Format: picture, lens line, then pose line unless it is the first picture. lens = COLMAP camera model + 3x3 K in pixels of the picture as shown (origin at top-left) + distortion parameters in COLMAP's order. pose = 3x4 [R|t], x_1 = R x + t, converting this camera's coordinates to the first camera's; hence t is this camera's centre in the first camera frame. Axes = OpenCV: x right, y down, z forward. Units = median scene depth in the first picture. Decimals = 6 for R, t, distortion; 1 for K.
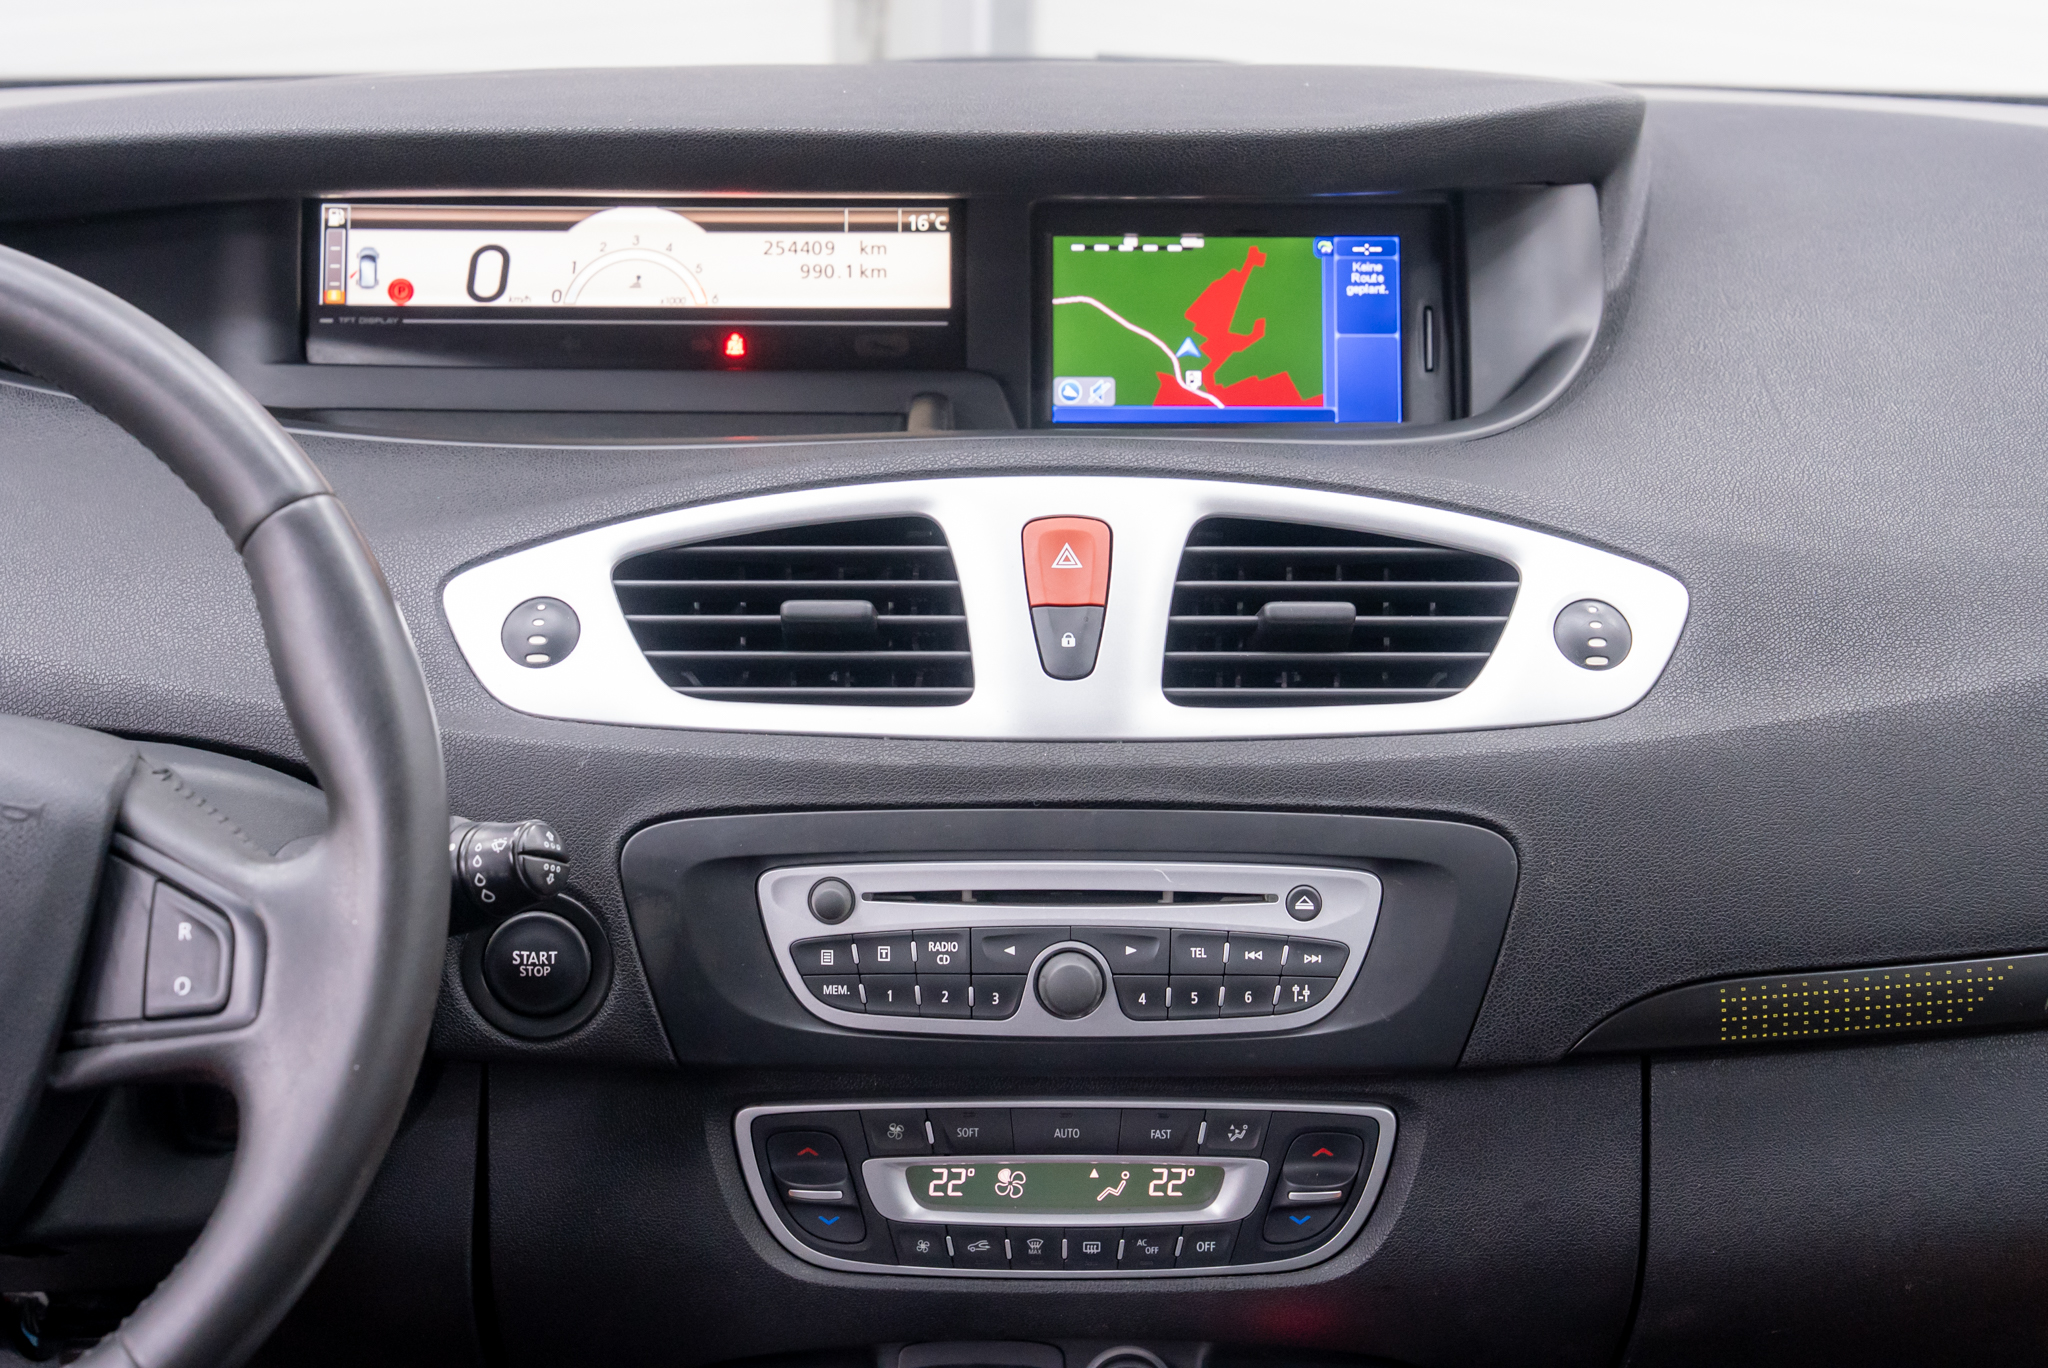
lens RADIAL K [[3386.9, 0, 1025.5], [0, 3386.9, 728.7], [0, 0, 1]] dist [0.249098, 0.015827]
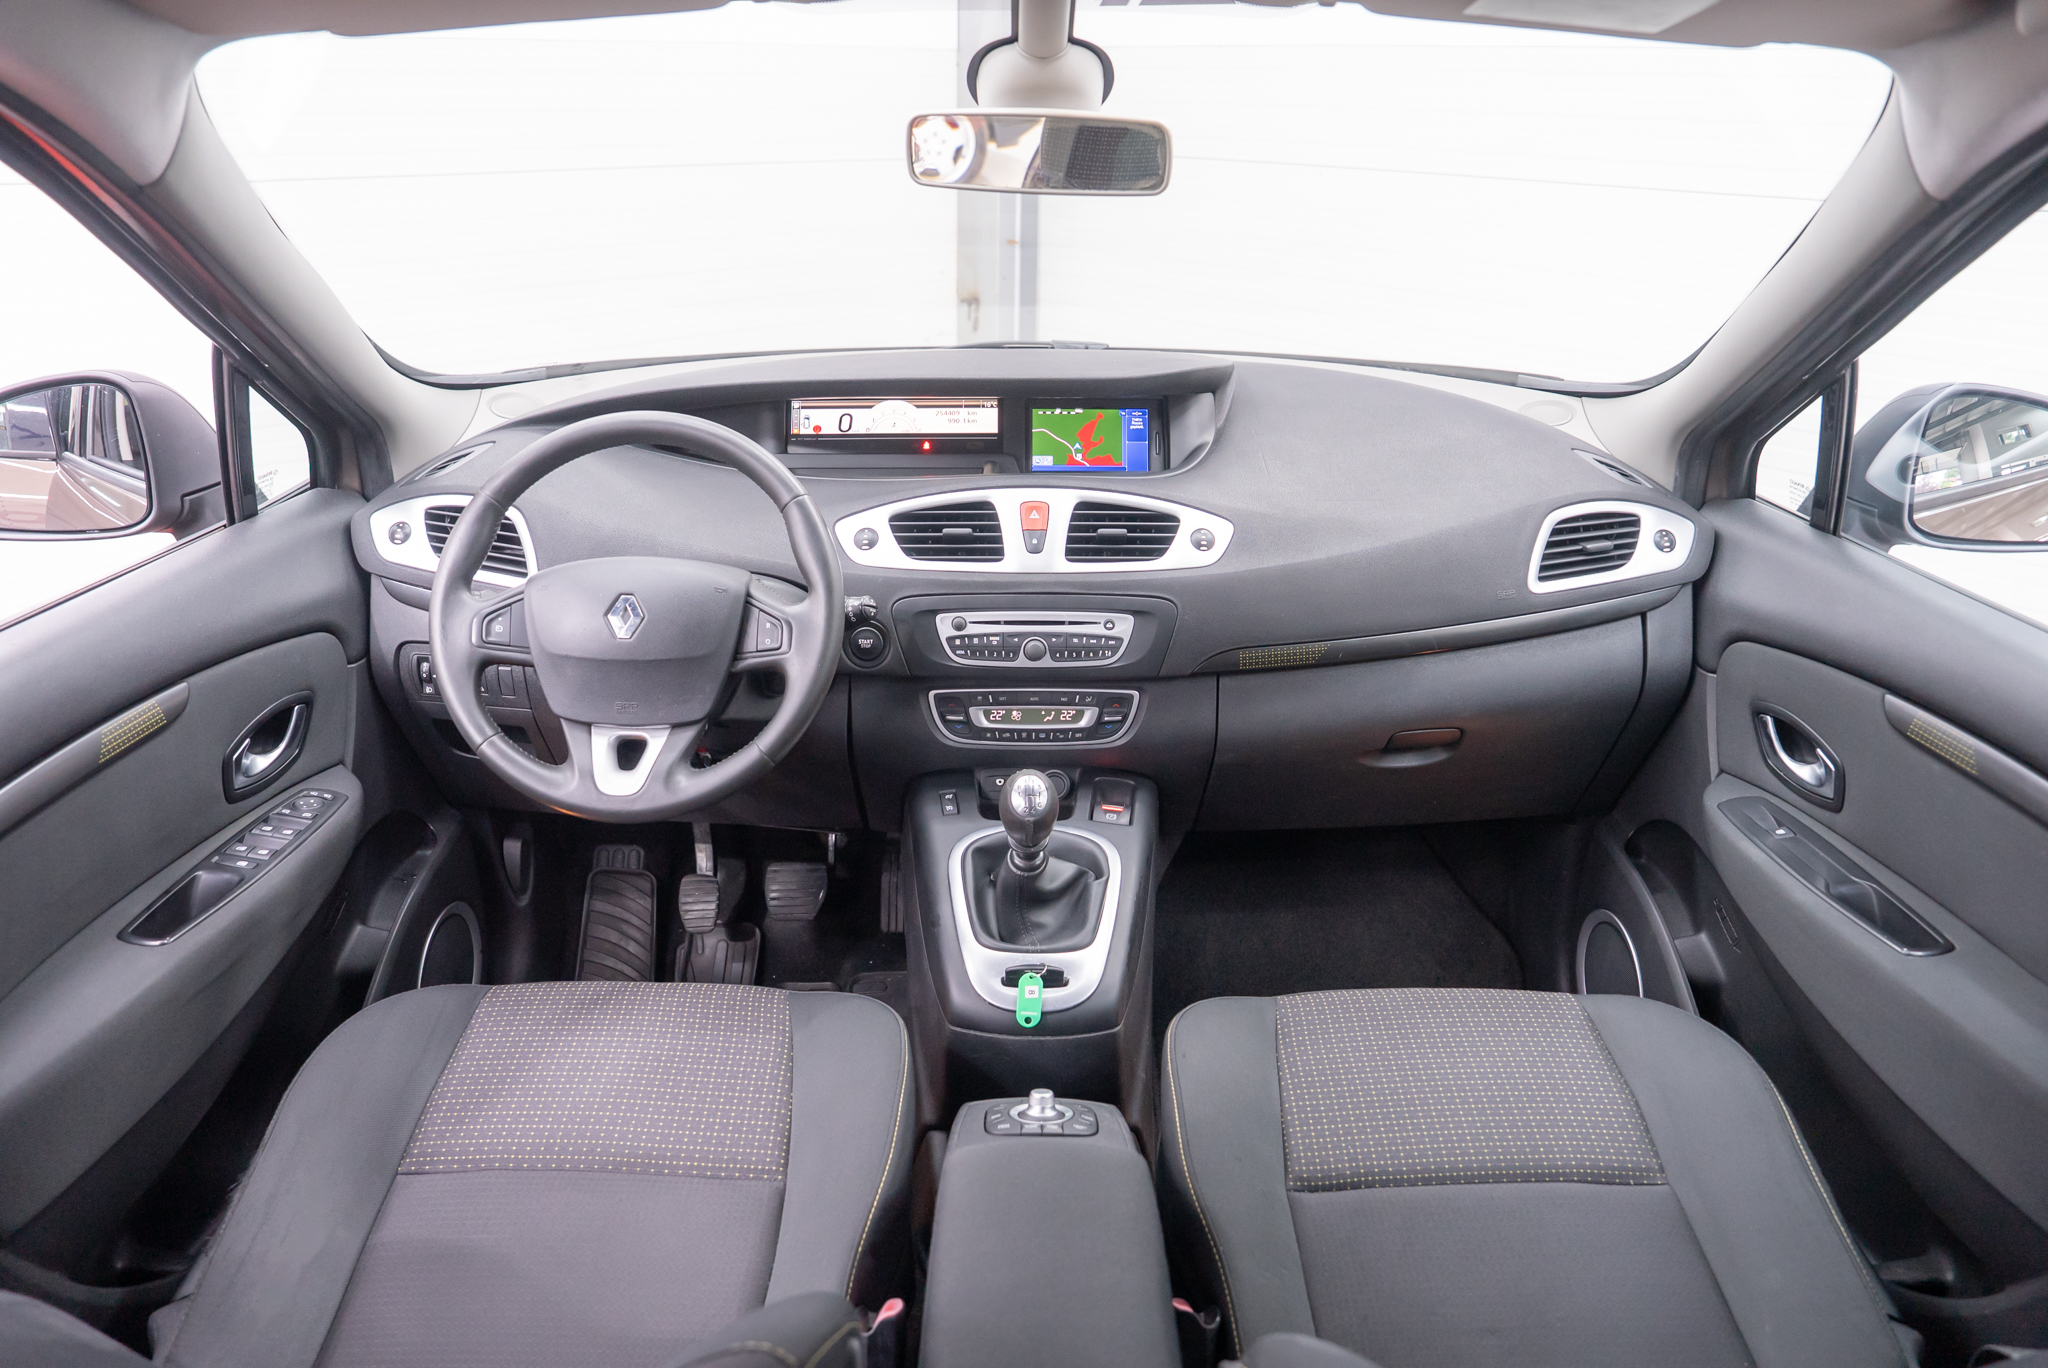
lens RADIAL K [[1420.0, 0, 1024.0], [0, 1420.0, 684.0], [0, 0, 1]] dist [-0.093490, 0.001992]
pose [[0.999954, 0.000400, -0.009587, 0.015181], [0.000182, 0.998158, 0.060676, 0.025597], [0.009594, -0.060675, 0.998111, -0.306565]]
